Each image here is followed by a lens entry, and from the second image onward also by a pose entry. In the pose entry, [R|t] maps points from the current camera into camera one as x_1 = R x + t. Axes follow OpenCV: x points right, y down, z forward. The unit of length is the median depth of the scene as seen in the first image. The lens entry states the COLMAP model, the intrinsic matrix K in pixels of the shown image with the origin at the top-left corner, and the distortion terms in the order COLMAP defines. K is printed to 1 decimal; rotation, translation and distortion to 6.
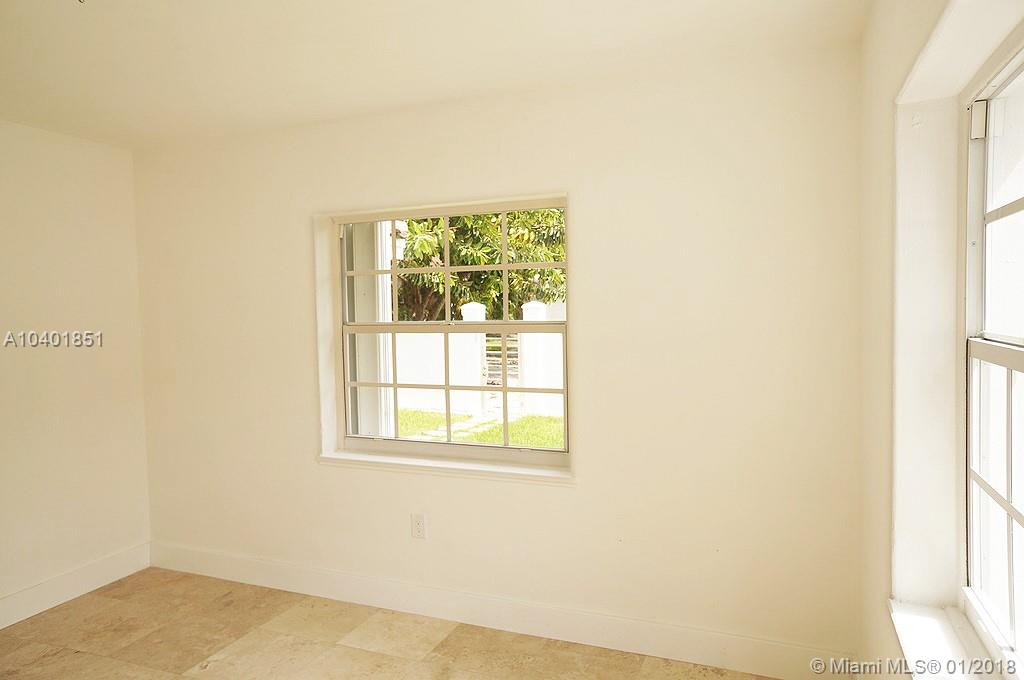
lens RADIAL K [[689.0, 0, 511.4], [0, 689.0, 340.5], [0, 0, 1]] dist [-0.065224, 0.081504]
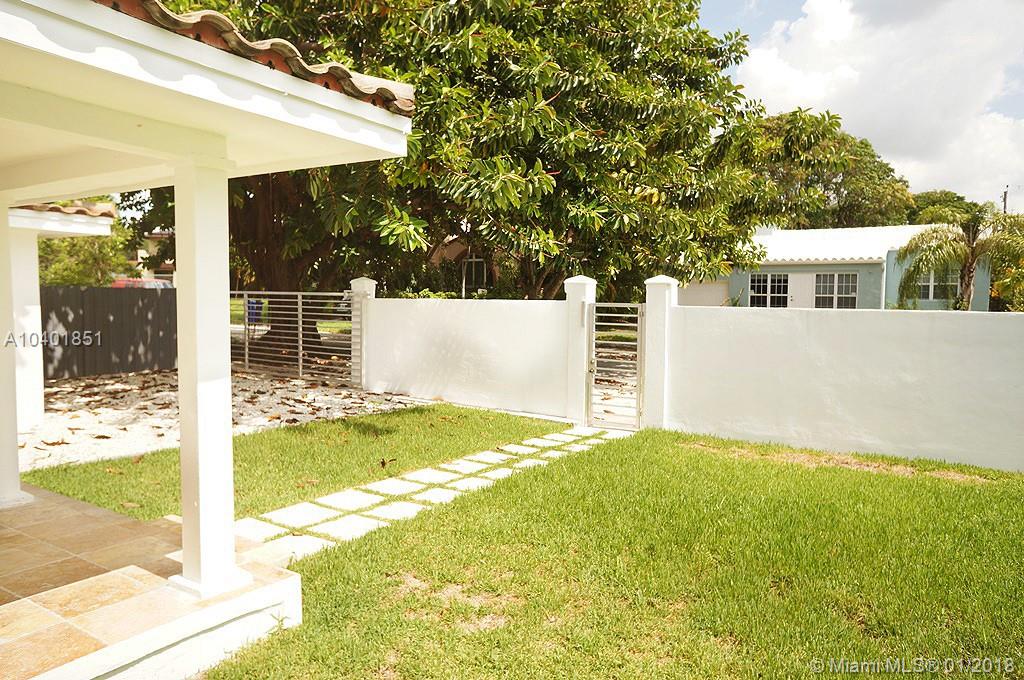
lens RADIAL K [[689.0, 0, 513.0], [0, 689.0, 342.3], [0, 0, 1]] dist [-0.065224, 0.081504]
pose [[0.983104, 0.038914, -0.178866, 0.008949], [-0.036190, 0.999174, 0.018469, 0.006831], [0.179437, -0.011684, 0.983700, 0.218331]]
